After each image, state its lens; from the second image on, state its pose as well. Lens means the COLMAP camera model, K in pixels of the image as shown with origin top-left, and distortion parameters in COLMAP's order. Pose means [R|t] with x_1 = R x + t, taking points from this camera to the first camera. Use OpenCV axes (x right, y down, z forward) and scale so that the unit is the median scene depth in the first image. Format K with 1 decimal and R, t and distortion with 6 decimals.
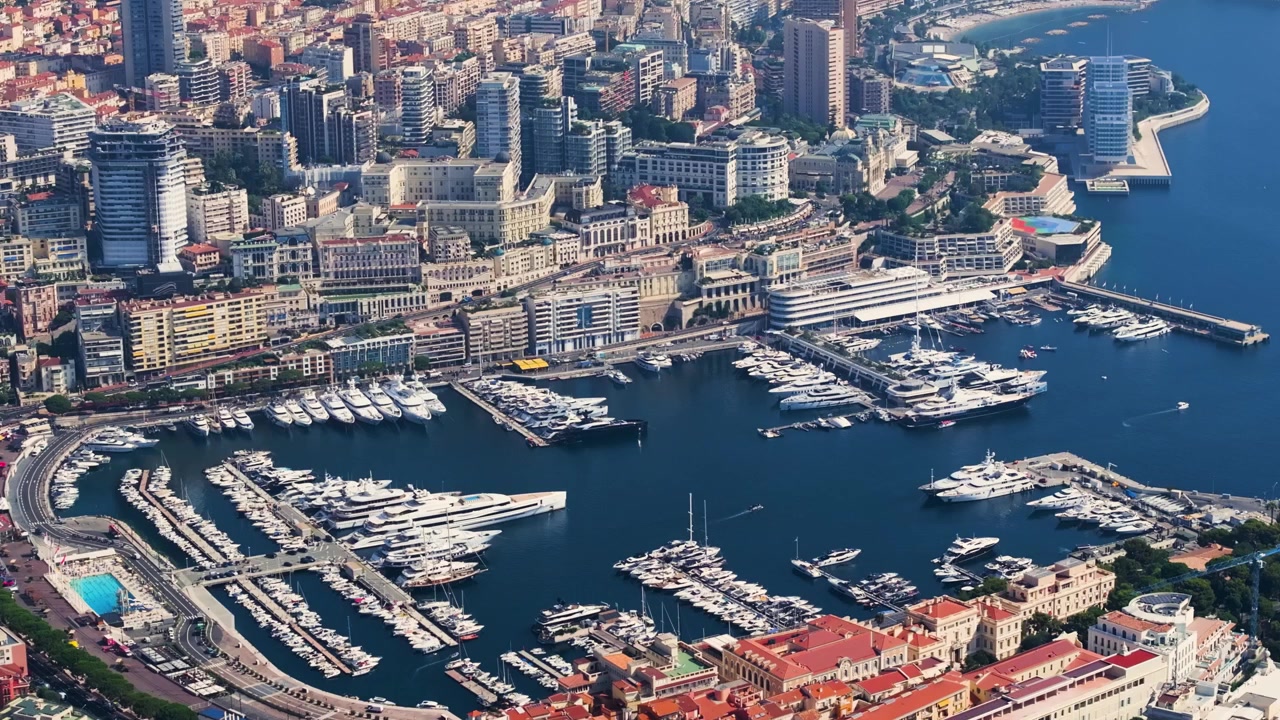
lens RADIAL K [[2835.1, 0, 640.0], [0, 2835.1, 360.0], [0, 0, 1]] dist [-0.161976, 0.052536]
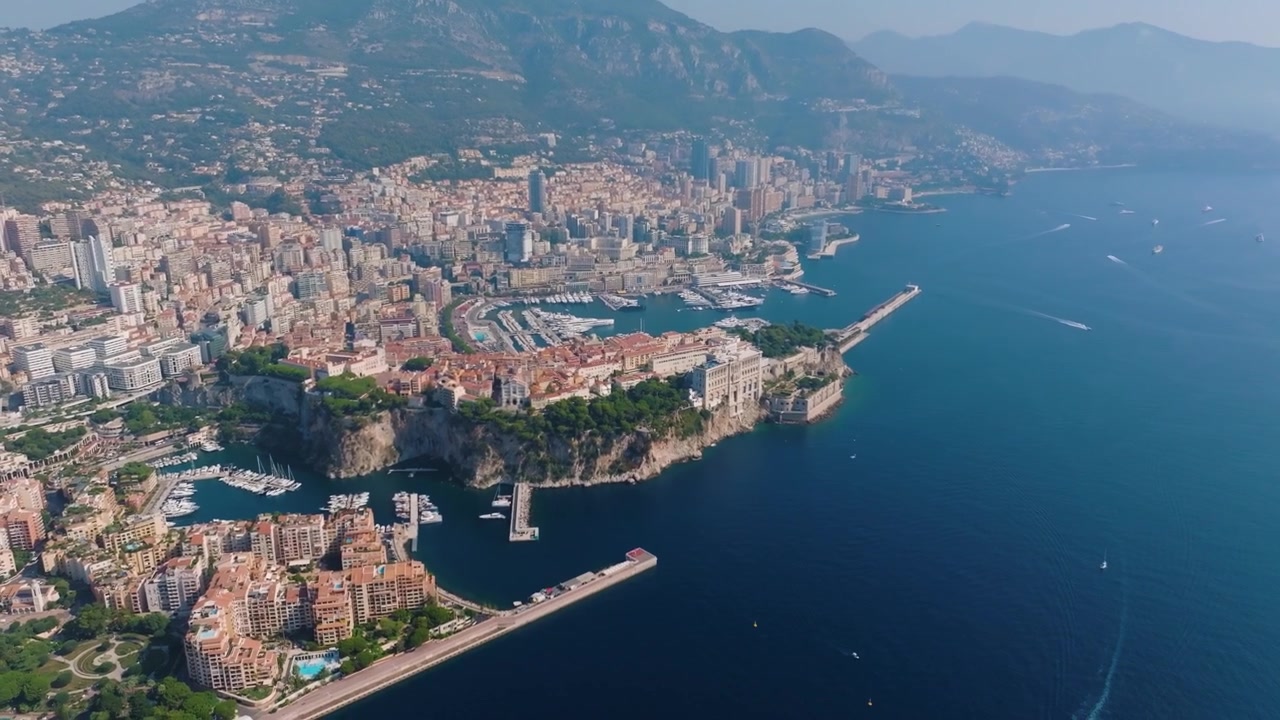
lens RADIAL K [[888.1, 0, 640.0], [0, 888.1, 360.0], [0, 0, 1]] dist [0.044404, -0.057119]
pose [[0.989502, 0.053465, -0.134264, 0.137273], [-0.050748, 0.998433, 0.023581, 0.058680], [0.135314, -0.016519, 0.990665, -0.109141]]
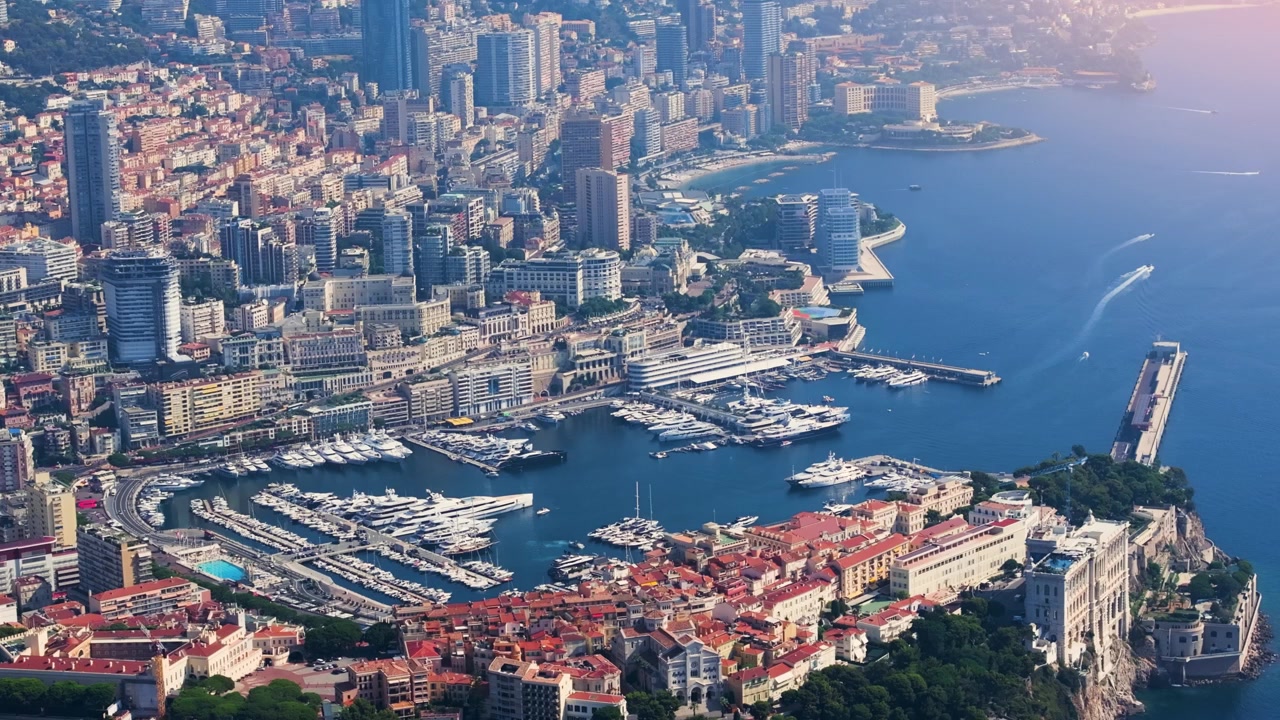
lens RADIAL K [[2835.1, 0, 640.0], [0, 2835.1, 360.0], [0, 0, 1]] dist [-0.161976, 0.052536]
pose [[0.987797, -0.040624, 0.150353, -0.149544], [0.051060, 0.996498, -0.066210, 0.063214], [-0.147137, 0.073079, 0.986413, -0.306188]]
